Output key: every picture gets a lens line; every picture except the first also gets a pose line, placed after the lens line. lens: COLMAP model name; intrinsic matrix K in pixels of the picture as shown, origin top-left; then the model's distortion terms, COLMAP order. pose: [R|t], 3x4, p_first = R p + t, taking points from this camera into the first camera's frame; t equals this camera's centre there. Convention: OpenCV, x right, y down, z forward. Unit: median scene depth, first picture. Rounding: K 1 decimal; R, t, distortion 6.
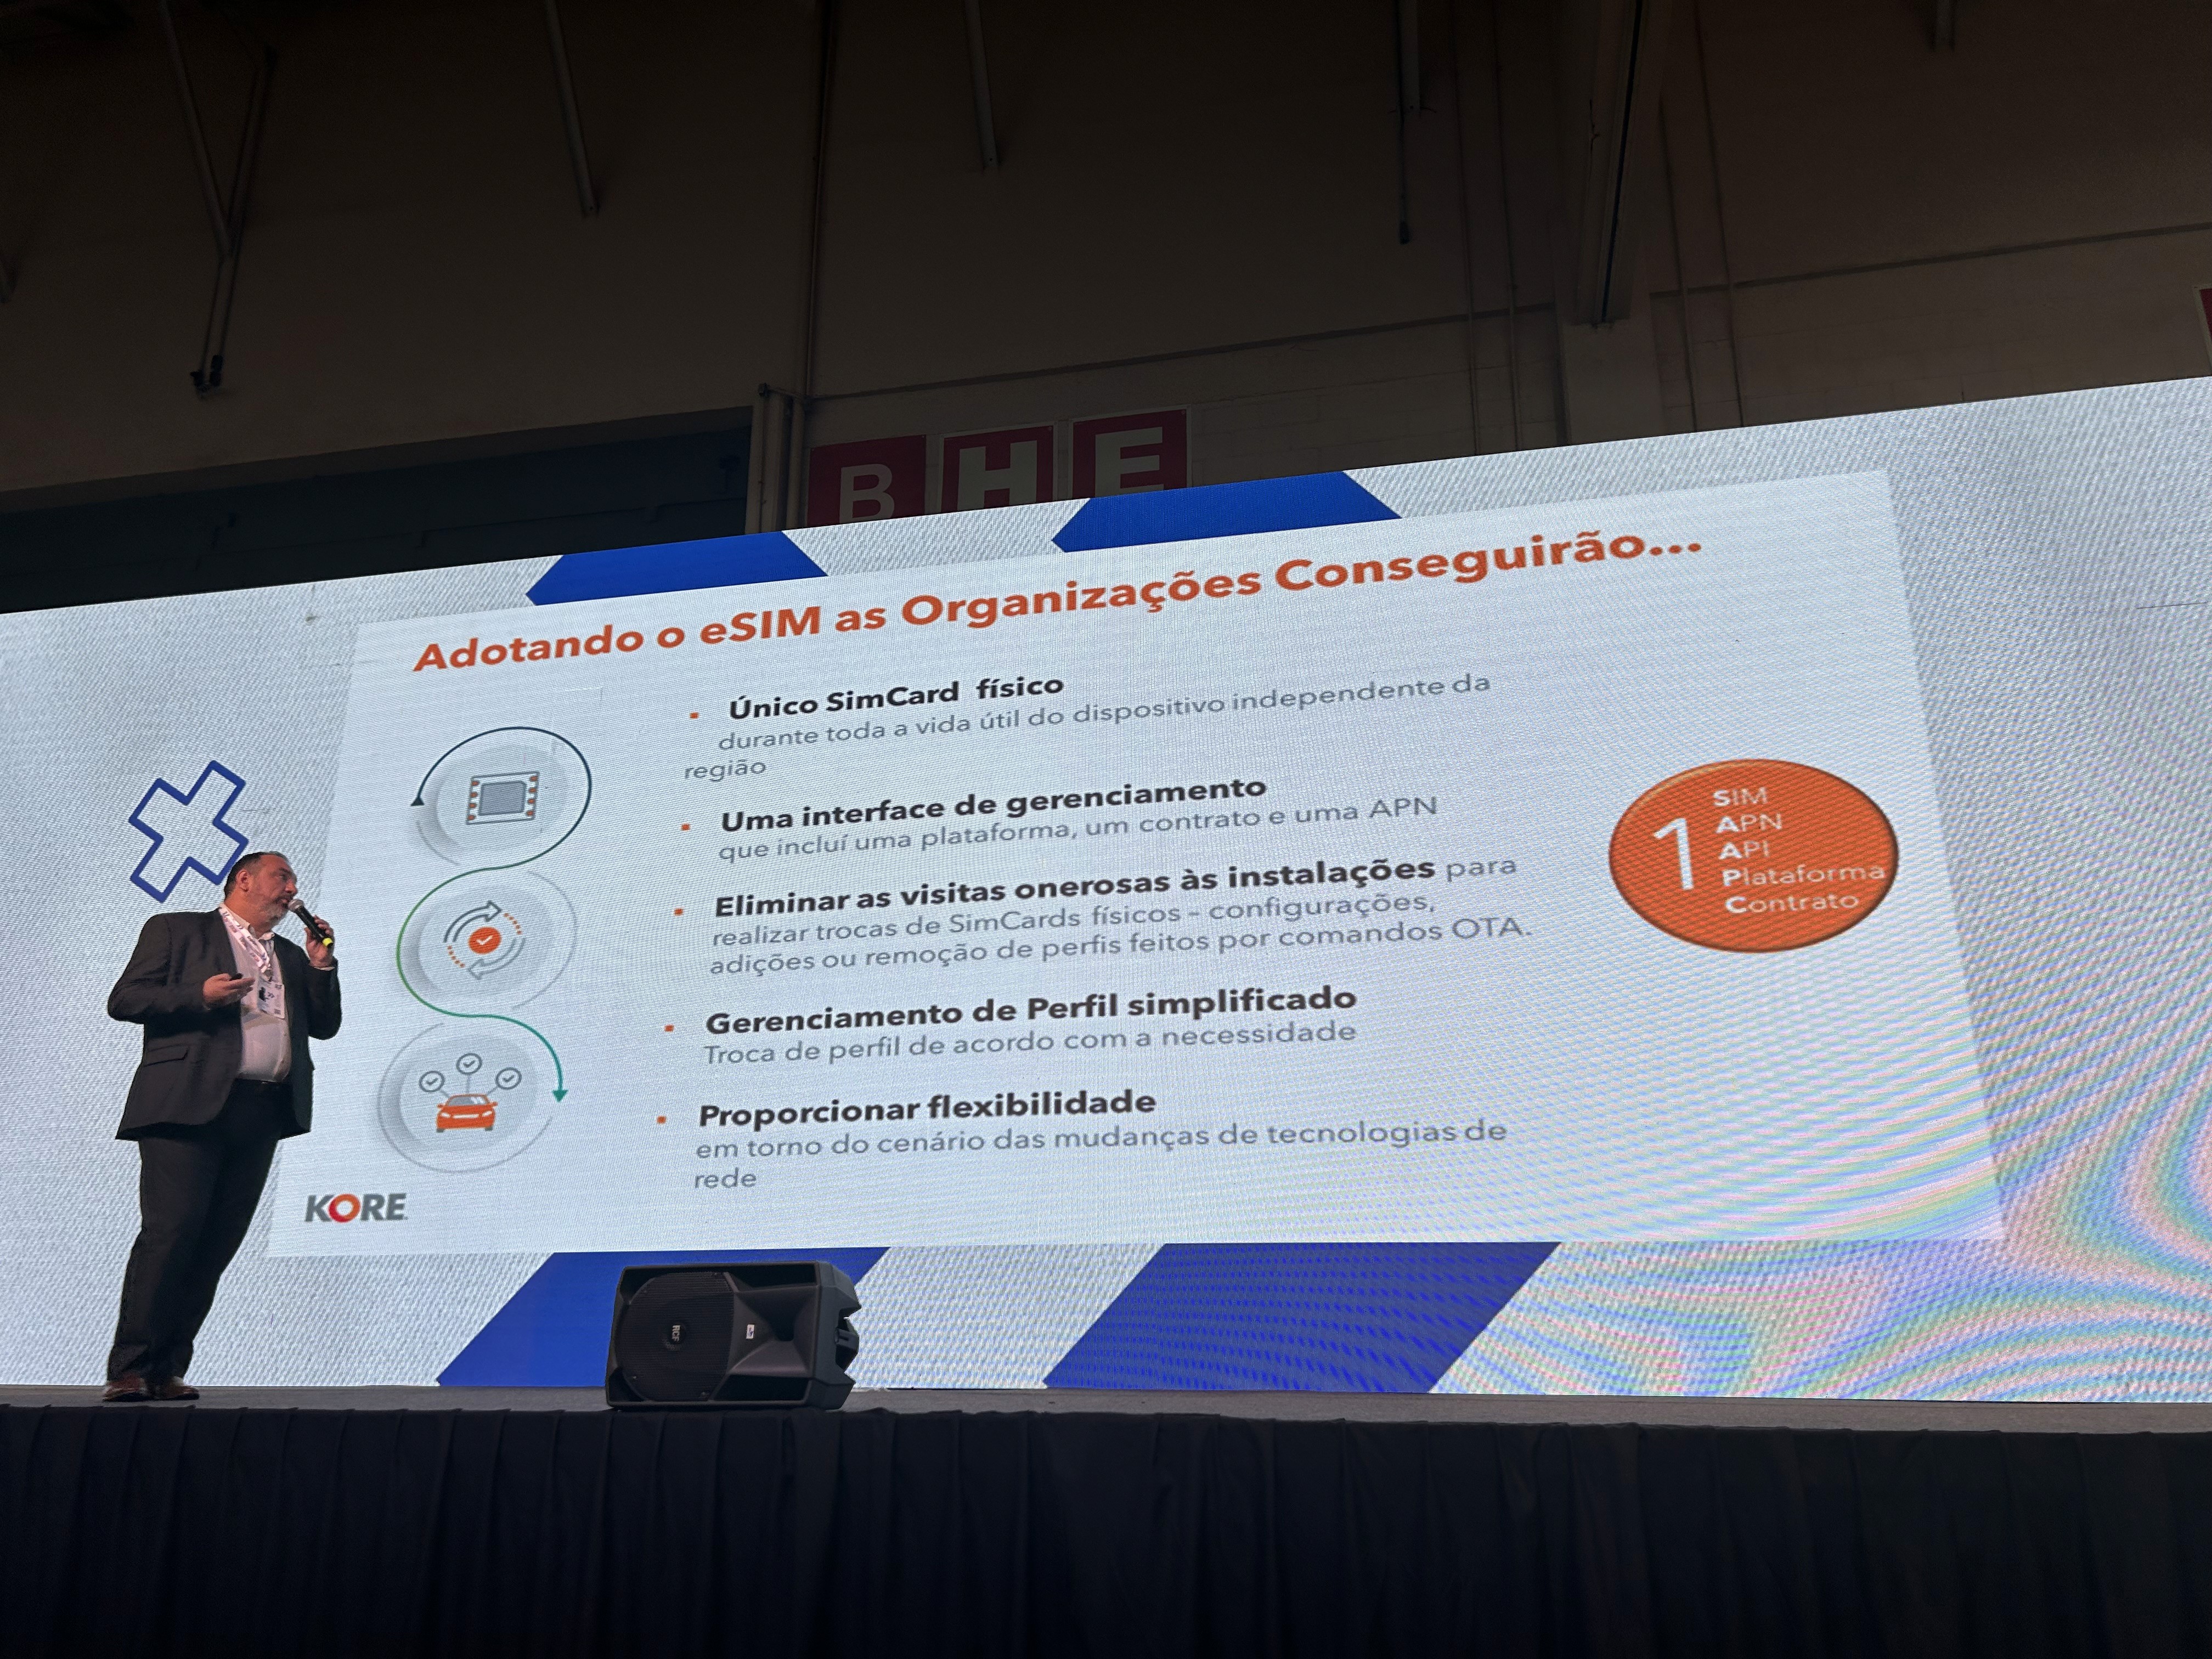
lens RADIAL K [[1661.4, 0, 1119.4], [0, 1661.4, 823.4], [0, 0, 1]] dist [0.026345, -0.042410]
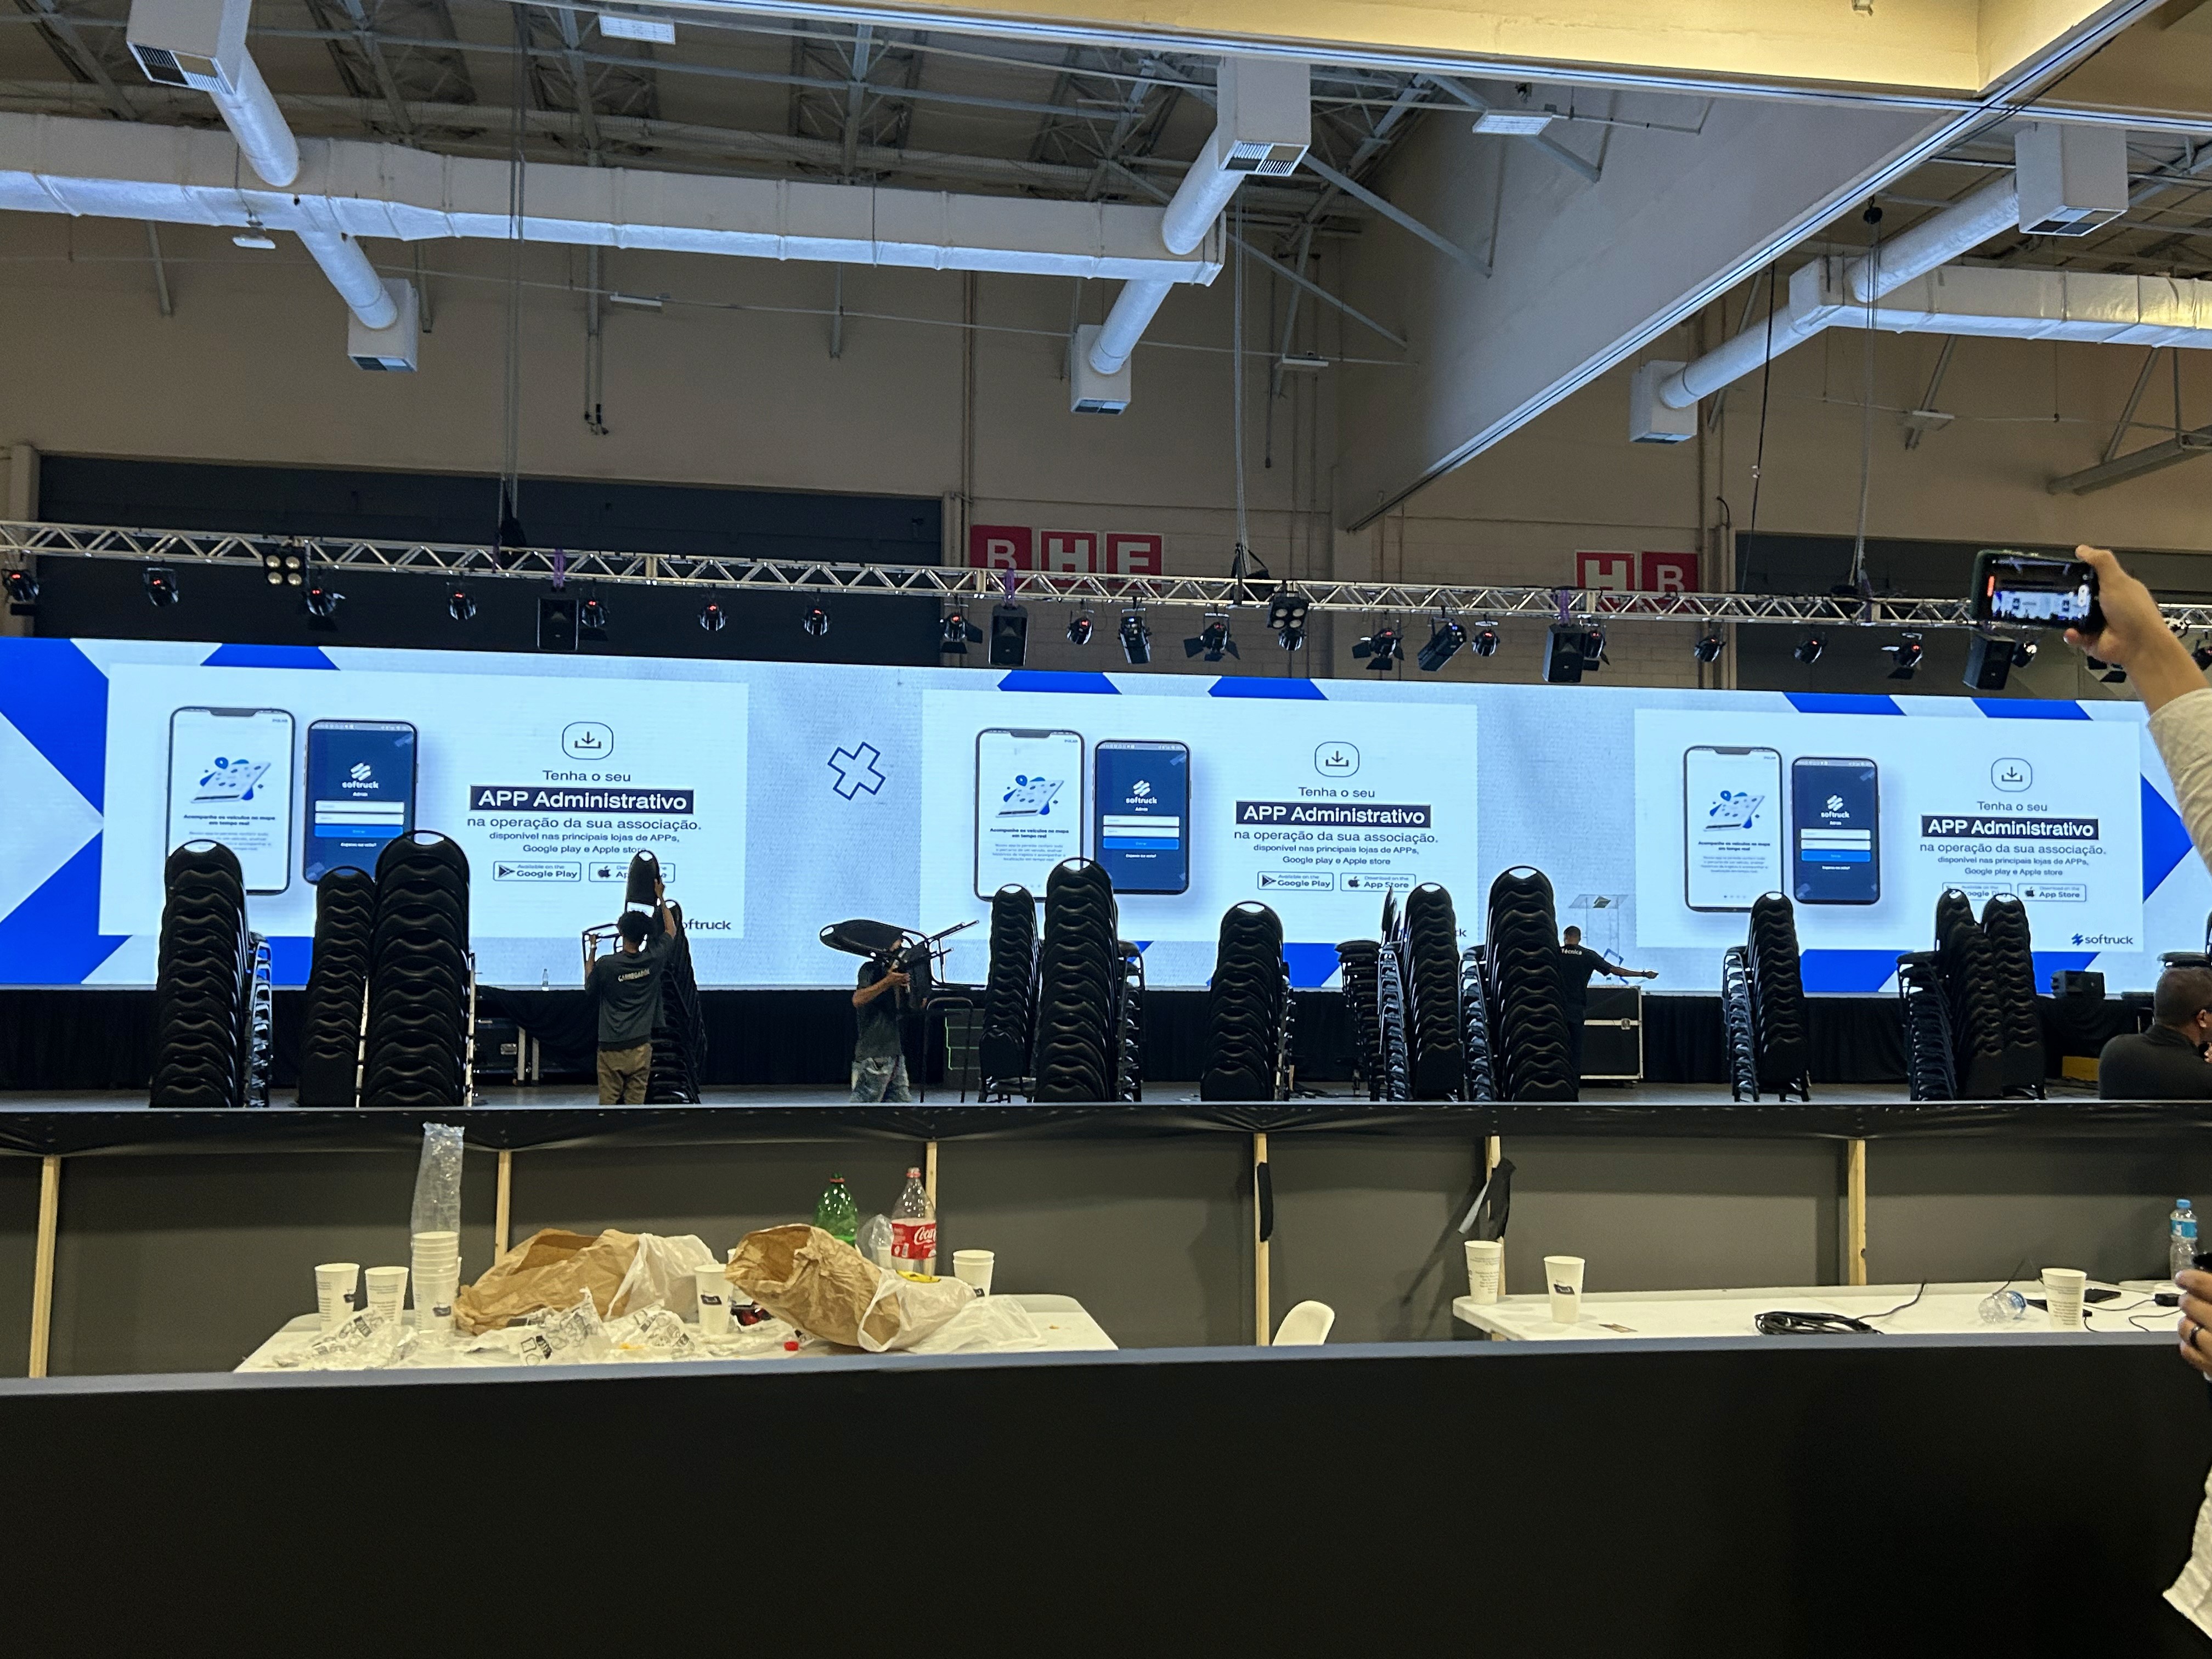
lens RADIAL K [[1966.8, 0, 1093.7], [0, 1966.8, 815.4], [0, 0, 1]] dist [0.025753, -0.043255]
pose [[0.924336, 0.027140, 0.380613, -1.330223], [-0.121579, 0.966429, 0.226350, -0.629921], [-0.361692, -0.255498, 0.896604, -1.743837]]
